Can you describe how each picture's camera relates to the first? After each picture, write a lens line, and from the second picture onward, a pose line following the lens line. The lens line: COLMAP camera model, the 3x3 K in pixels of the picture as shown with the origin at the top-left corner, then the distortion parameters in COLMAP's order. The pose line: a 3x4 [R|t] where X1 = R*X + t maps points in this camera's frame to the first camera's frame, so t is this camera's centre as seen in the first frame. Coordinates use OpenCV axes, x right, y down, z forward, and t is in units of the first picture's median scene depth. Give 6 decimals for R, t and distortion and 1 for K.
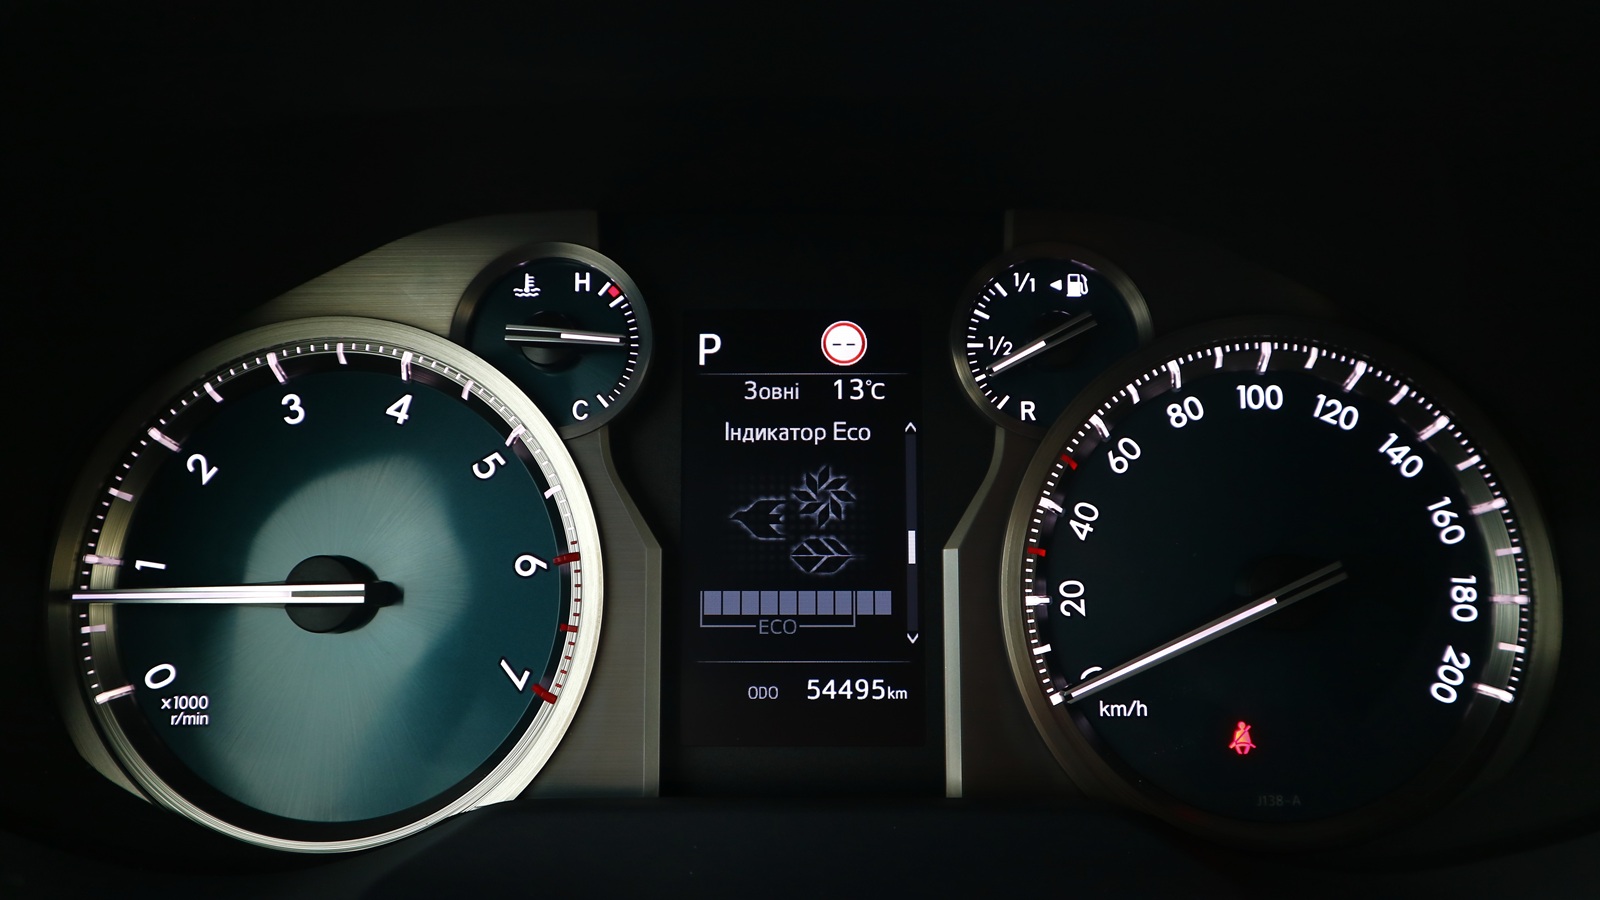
lens RADIAL K [[1312.2, 0, 808.8], [0, 1312.2, 442.0], [0, 0, 1]] dist [-0.069649, 0.008061]
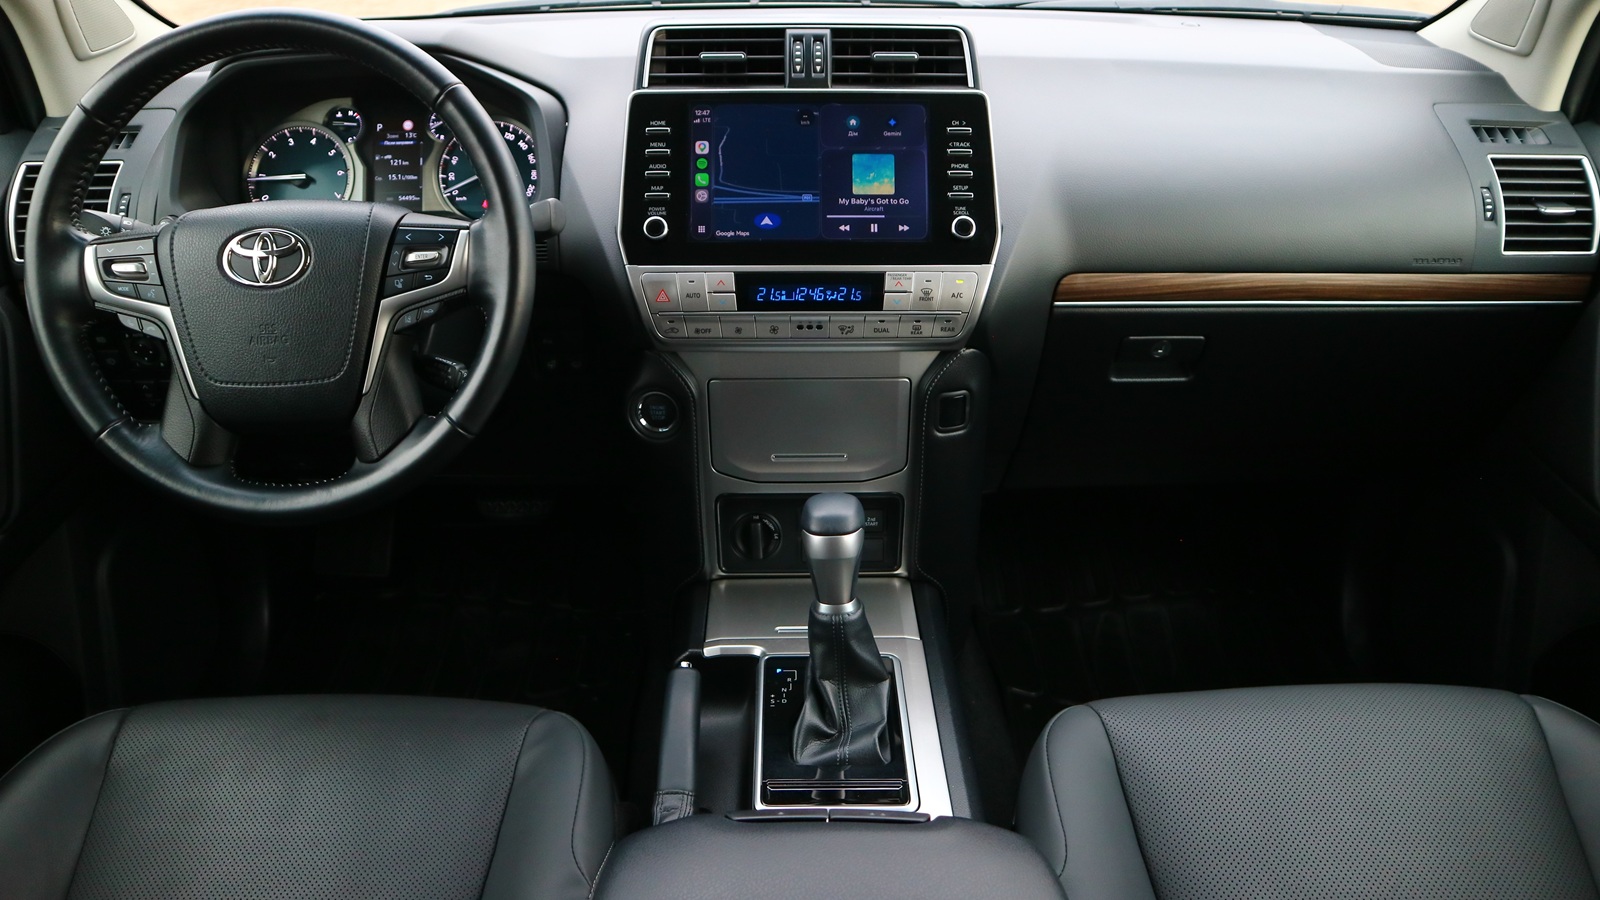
lens RADIAL K [[1126.2, 0, 806.1], [0, 1126.2, 456.6], [0, 0, 1]] dist [-0.094308, 0.043329]
pose [[0.999919, -0.012223, -0.003417, 1.480972], [0.012473, 0.996170, 0.086546, 0.796054], [0.002346, -0.086582, 0.996242, -3.086105]]
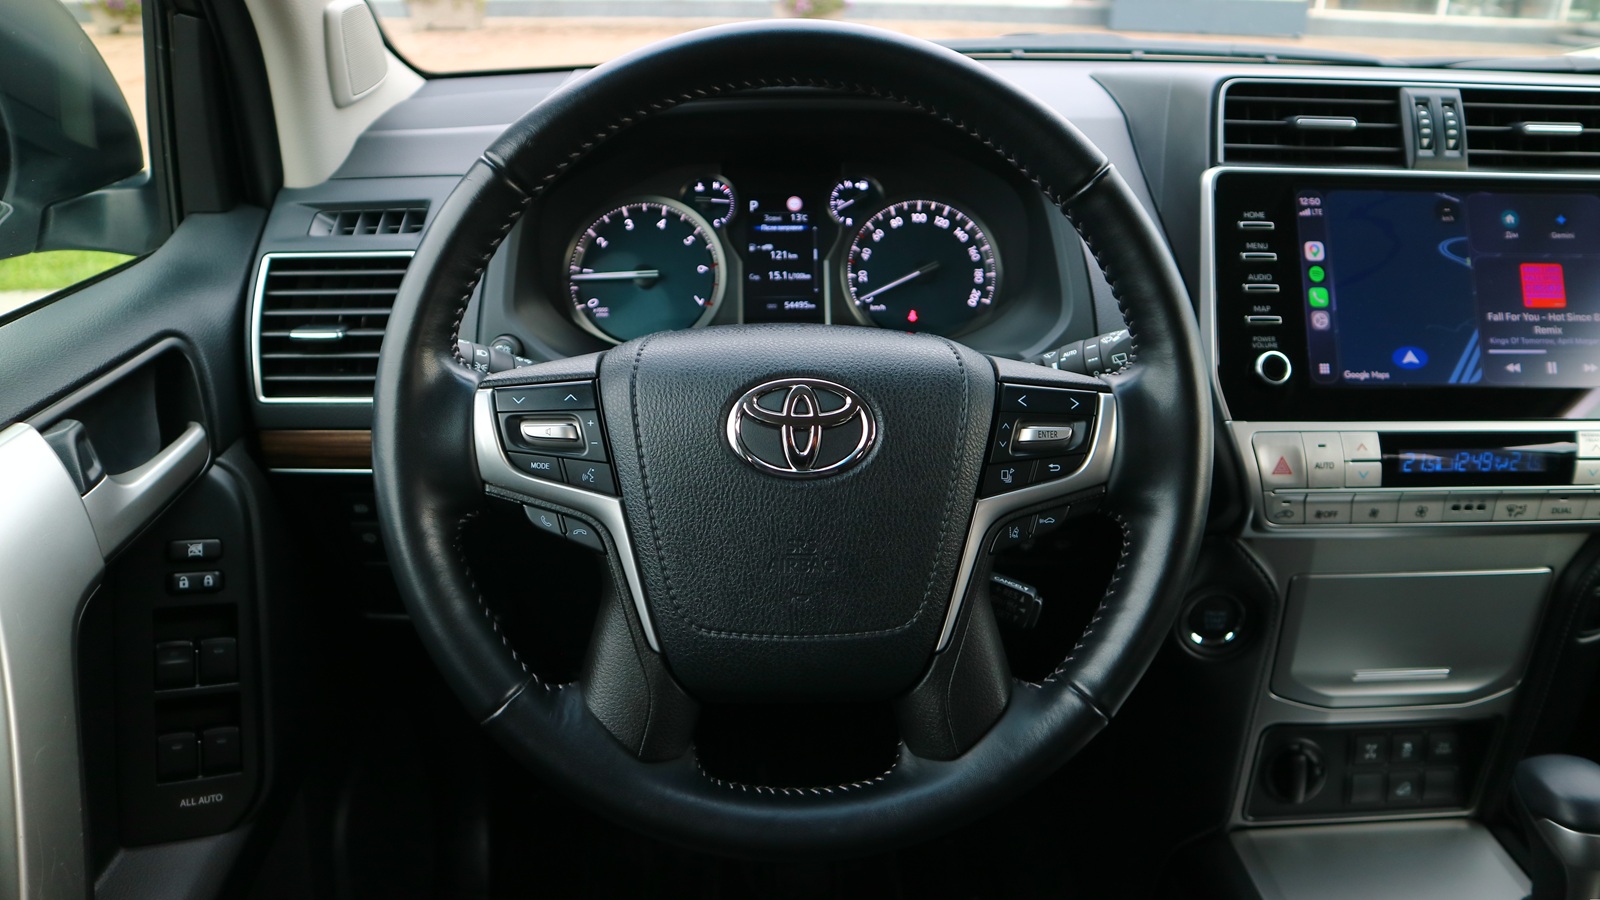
lens RADIAL K [[1126.2, 0, 797.4], [0, 1126.2, 468.0], [0, 0, 1]] dist [-0.094308, 0.043329]
pose [[0.999420, -0.016467, 0.029802, -0.063262], [0.015084, 0.998826, 0.046034, 0.477799], [-0.030525, -0.045557, 0.998495, -1.922890]]
